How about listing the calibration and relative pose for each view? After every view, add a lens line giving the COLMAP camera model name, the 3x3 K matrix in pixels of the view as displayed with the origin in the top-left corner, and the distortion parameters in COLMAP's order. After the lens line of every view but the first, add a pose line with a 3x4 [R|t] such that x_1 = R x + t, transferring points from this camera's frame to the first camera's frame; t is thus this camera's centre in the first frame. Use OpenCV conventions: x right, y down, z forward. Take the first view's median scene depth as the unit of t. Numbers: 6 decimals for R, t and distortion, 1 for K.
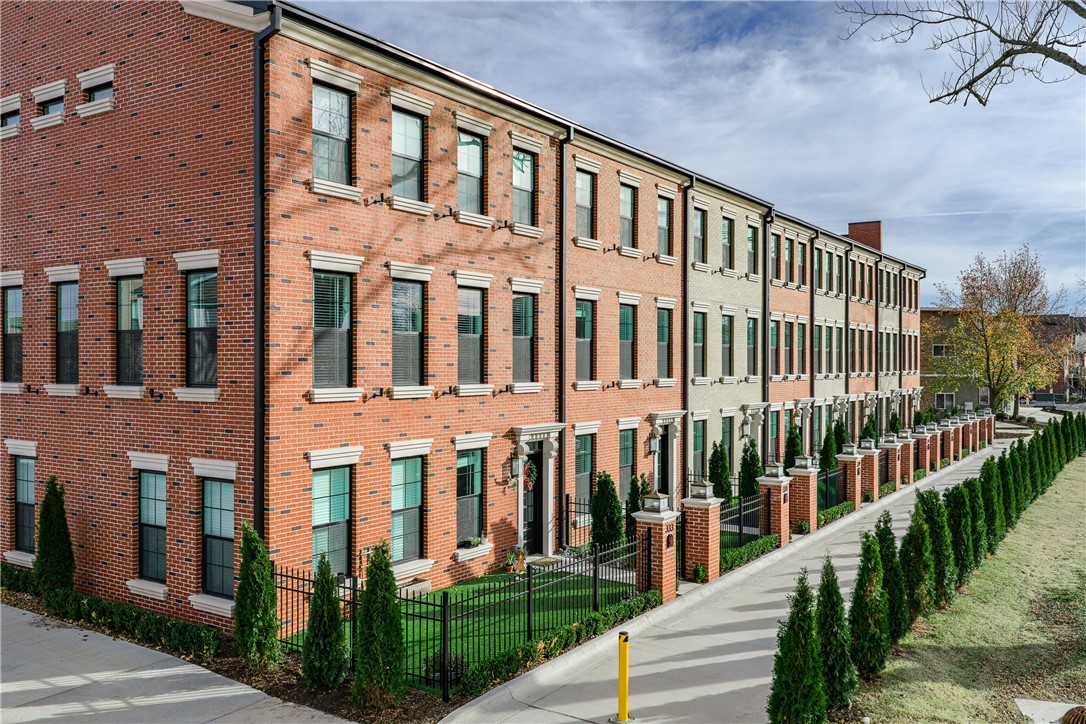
lens RADIAL K [[909.4, 0, 546.1], [0, 909.4, 365.9], [0, 0, 1]] dist [0.016253, -0.013934]
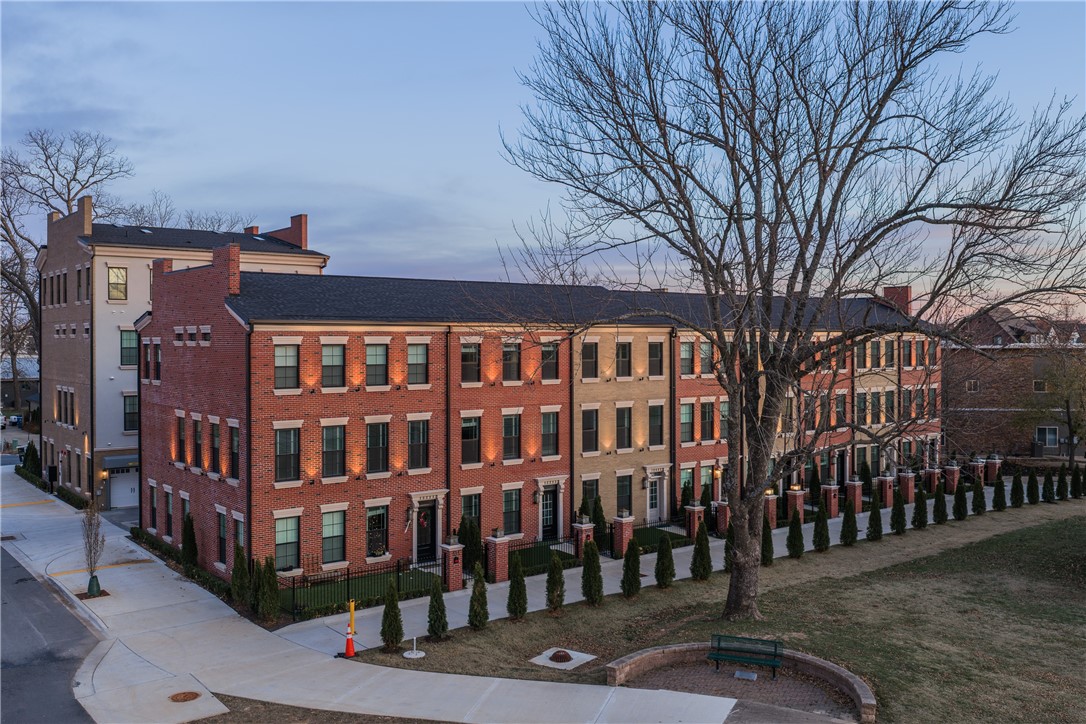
lens RADIAL K [[962.6, 0, 547.2], [0, 962.6, 347.8], [0, 0, 1]] dist [0.006162, -0.003925]
pose [[0.950550, -0.003648, -0.310550, 0.879557], [0.004689, 0.999986, 0.002604, -0.244131], [0.310536, -0.003931, 0.950553, -0.820768]]
